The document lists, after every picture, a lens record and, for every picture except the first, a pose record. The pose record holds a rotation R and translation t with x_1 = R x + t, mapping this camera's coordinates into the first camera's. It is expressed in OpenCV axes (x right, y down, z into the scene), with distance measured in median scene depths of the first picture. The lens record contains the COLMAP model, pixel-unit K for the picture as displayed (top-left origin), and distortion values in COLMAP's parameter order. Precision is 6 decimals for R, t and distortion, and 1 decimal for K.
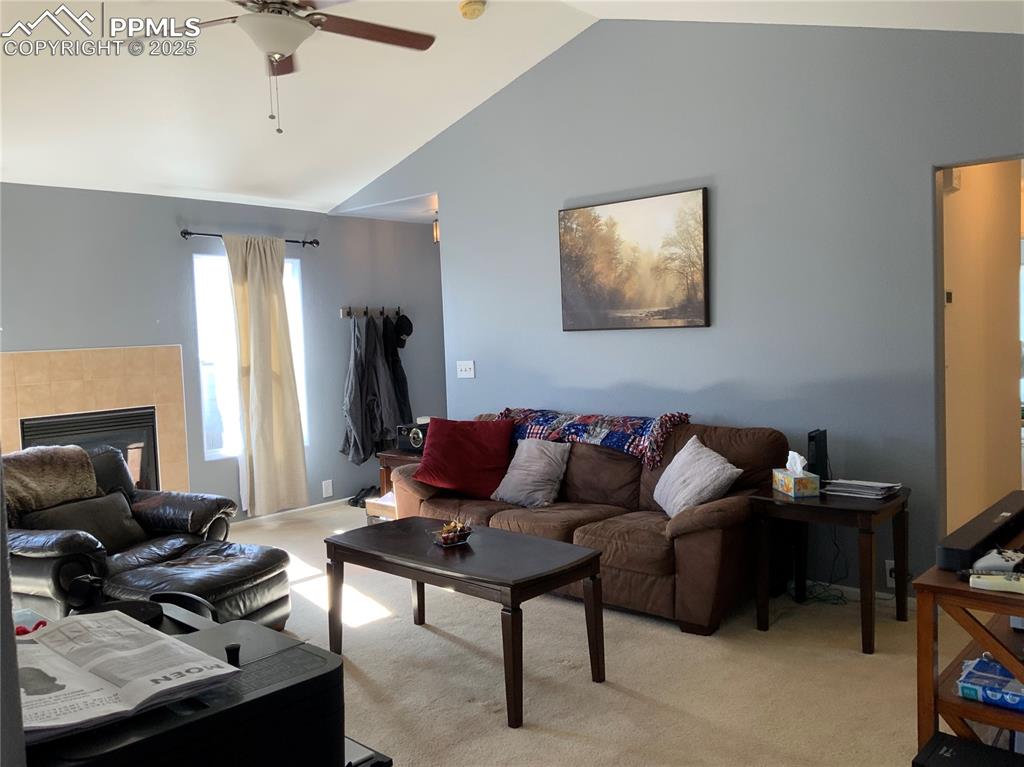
lens RADIAL K [[843.0, 0, 502.7], [0, 843.0, 387.2], [0, 0, 1]] dist [0.087781, -0.168191]
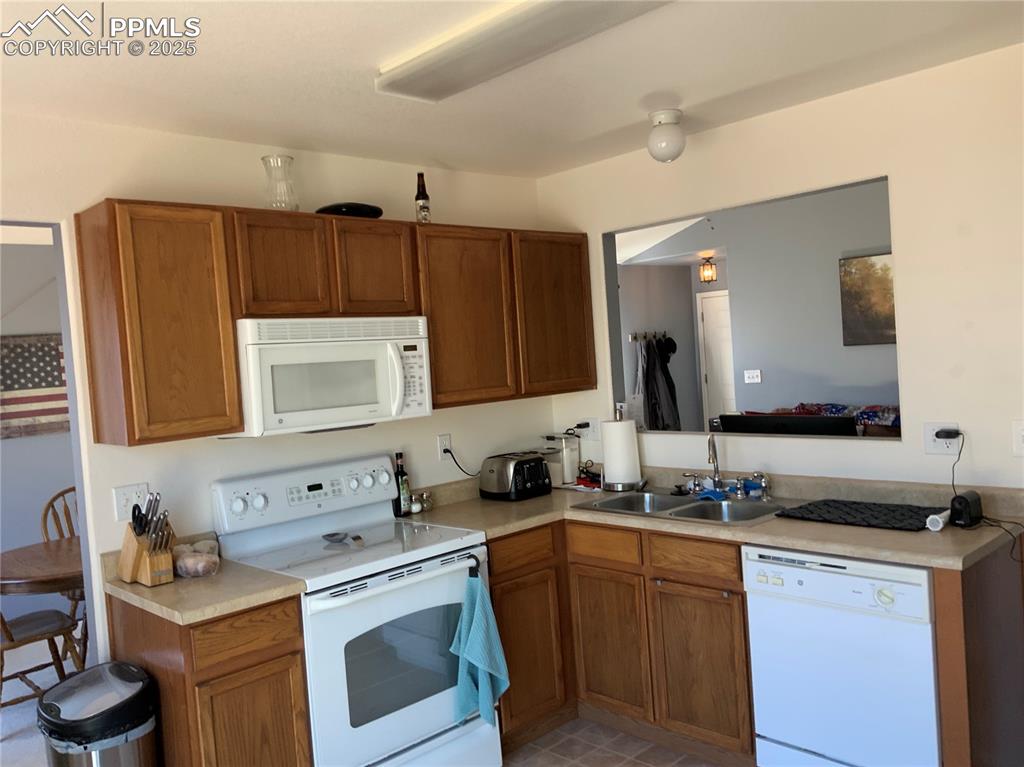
lens RADIAL K [[843.0, 0, 512.6], [0, 843.0, 380.5], [0, 0, 1]] dist [0.087781, -0.168191]
pose [[0.996229, -0.029033, -0.081755, -0.397955], [0.026760, 0.999228, -0.028765, 0.017331], [0.082527, 0.026469, 0.996237, -0.479178]]
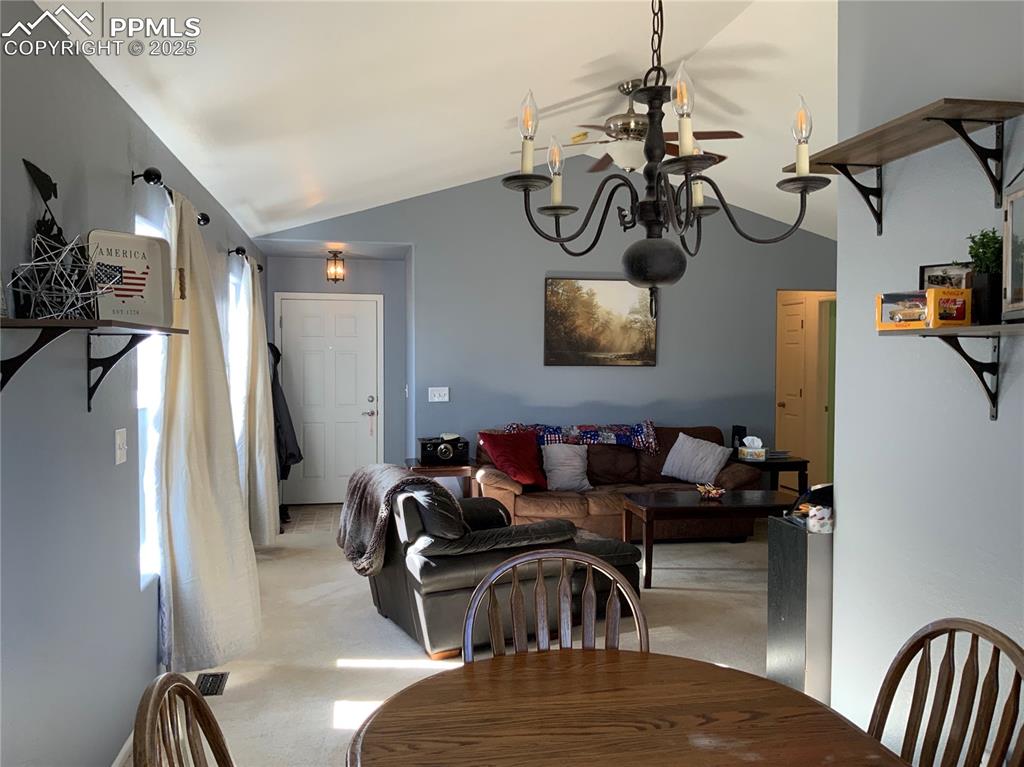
lens RADIAL K [[843.0, 0, 518.2], [0, 843.0, 382.8], [0, 0, 1]] dist [0.087781, -0.168191]
pose [[0.606800, 0.017496, 0.794662, -1.159851], [0.028013, 0.998666, -0.043379, 0.021409], [-0.794361, 0.048583, 0.605500, 0.237012]]
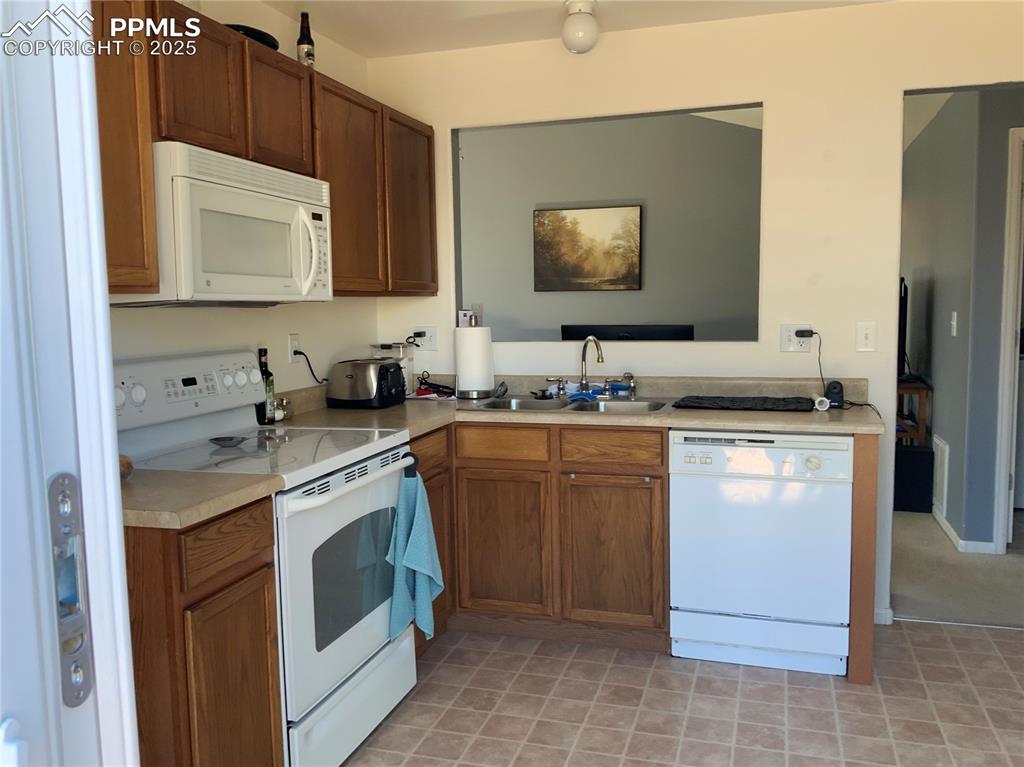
lens RADIAL K [[843.0, 0, 509.7], [0, 843.0, 385.1], [0, 0, 1]] dist [0.087781, -0.168191]
pose [[0.910912, -0.016522, 0.412270, -0.657437], [0.007481, 0.999695, 0.023534, 0.071424], [-0.412533, -0.018353, 0.910758, -0.388180]]
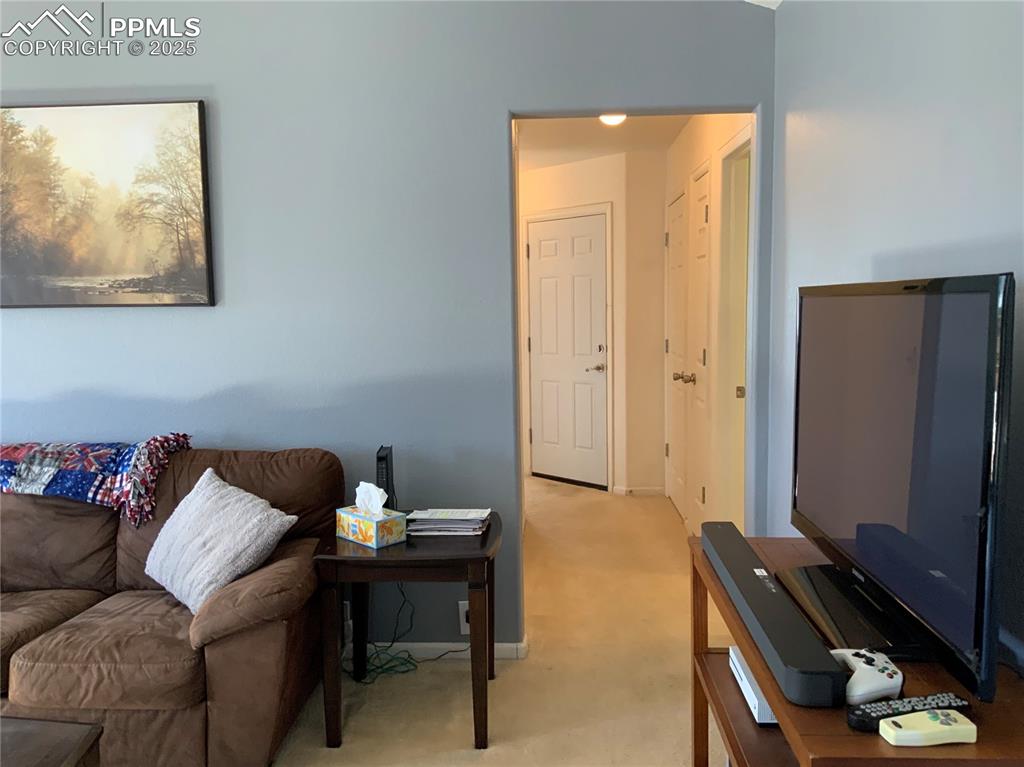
lens RADIAL K [[843.0, 0, 504.6], [0, 843.0, 386.2], [0, 0, 1]] dist [0.087781, -0.168191]
pose [[0.779567, -0.036429, 0.625258, -0.007204], [0.028220, 0.999336, 0.023040, -0.014973], [-0.625683, -0.000317, 0.780078, 0.307073]]
